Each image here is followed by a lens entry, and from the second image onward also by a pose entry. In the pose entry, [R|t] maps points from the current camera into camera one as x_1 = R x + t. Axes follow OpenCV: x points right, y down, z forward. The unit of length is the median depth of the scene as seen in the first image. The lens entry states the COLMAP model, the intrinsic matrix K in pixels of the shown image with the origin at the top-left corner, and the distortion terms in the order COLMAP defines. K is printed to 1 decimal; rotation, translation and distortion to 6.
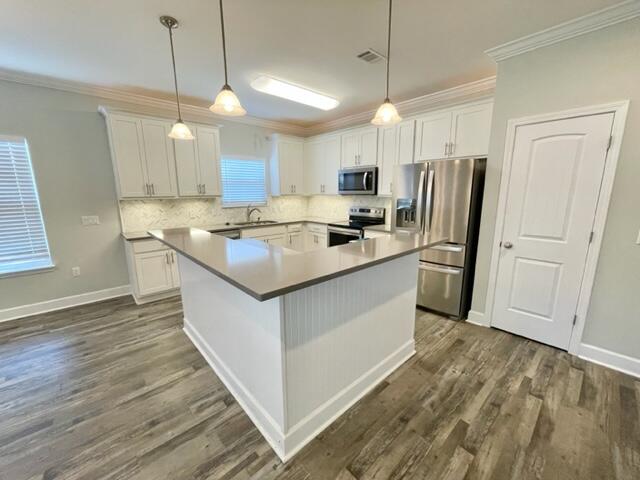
lens RADIAL K [[261.6, 0, 316.1], [0, 261.6, 241.8], [0, 0, 1]] dist [0.024726, -0.000733]
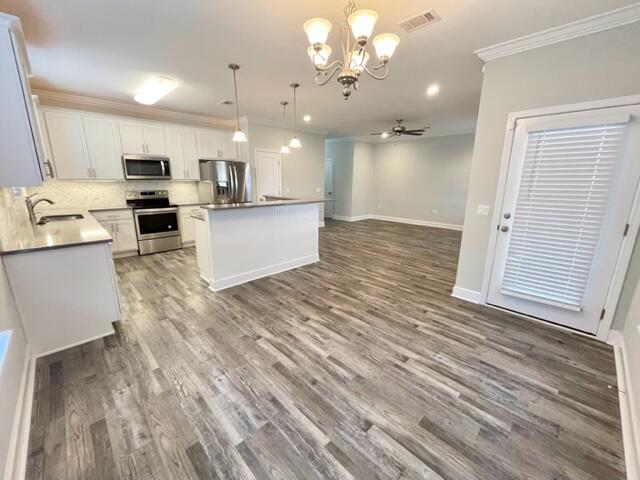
lens RADIAL K [[261.6, 0, 315.9], [0, 261.6, 238.7], [0, 0, 1]] dist [0.024726, -0.000733]
pose [[-0.042025, -0.217364, 0.975185, -1.615396], [0.191304, 0.956238, 0.221385, -0.072425], [-0.980631, 0.195860, 0.001397, 0.504684]]
